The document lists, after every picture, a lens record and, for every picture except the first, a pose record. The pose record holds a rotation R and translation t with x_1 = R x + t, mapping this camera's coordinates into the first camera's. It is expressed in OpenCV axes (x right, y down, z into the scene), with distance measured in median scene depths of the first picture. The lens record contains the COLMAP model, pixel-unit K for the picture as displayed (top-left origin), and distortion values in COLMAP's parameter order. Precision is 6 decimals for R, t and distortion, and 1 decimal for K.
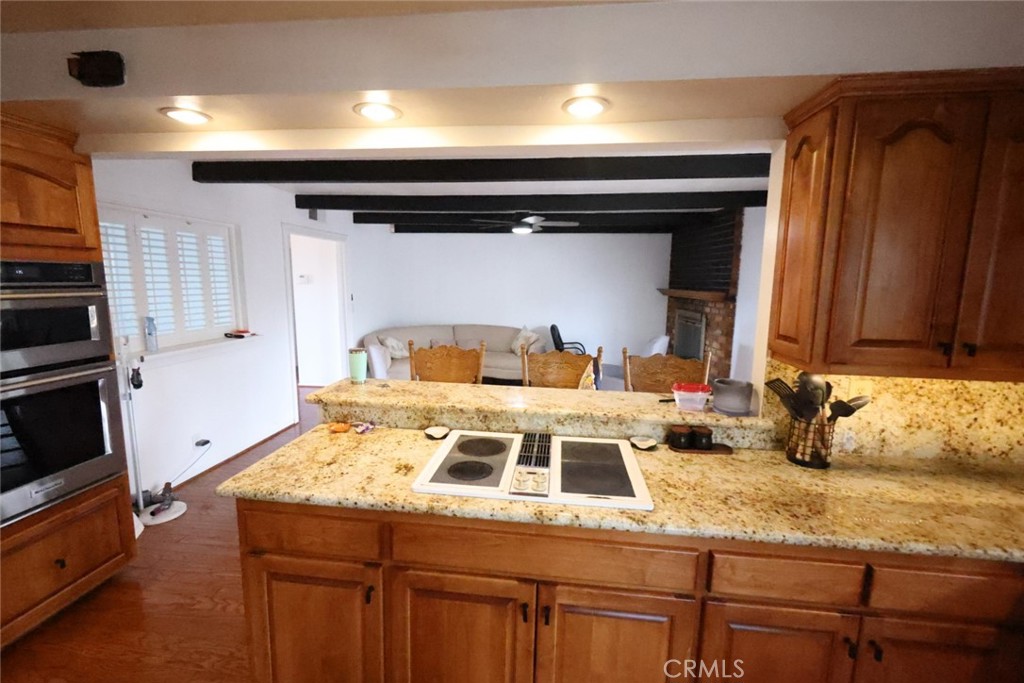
lens RADIAL K [[441.3, 0, 505.2], [0, 441.3, 341.2], [0, 0, 1]] dist [-0.011140, 0.001283]
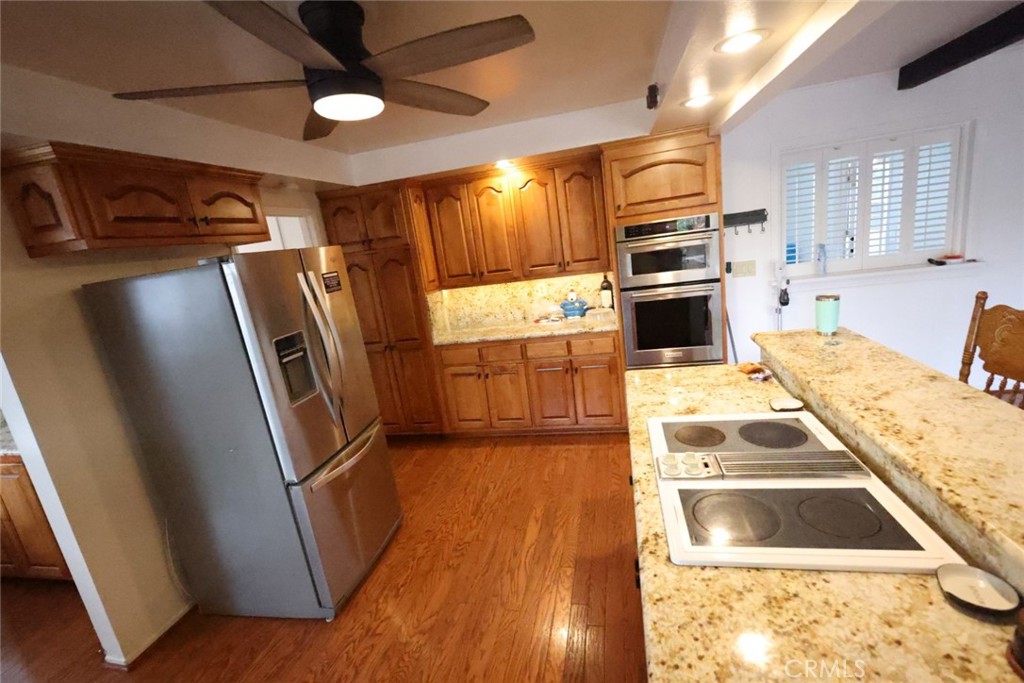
lens RADIAL K [[441.3, 0, 512.6], [0, 441.3, 343.4], [0, 0, 1]] dist [-0.011140, 0.001283]
pose [[-0.100518, 0.226529, -0.968804, 0.654338], [-0.003954, 0.973637, 0.228070, -0.095681], [0.994927, 0.026756, -0.096972, 0.519078]]
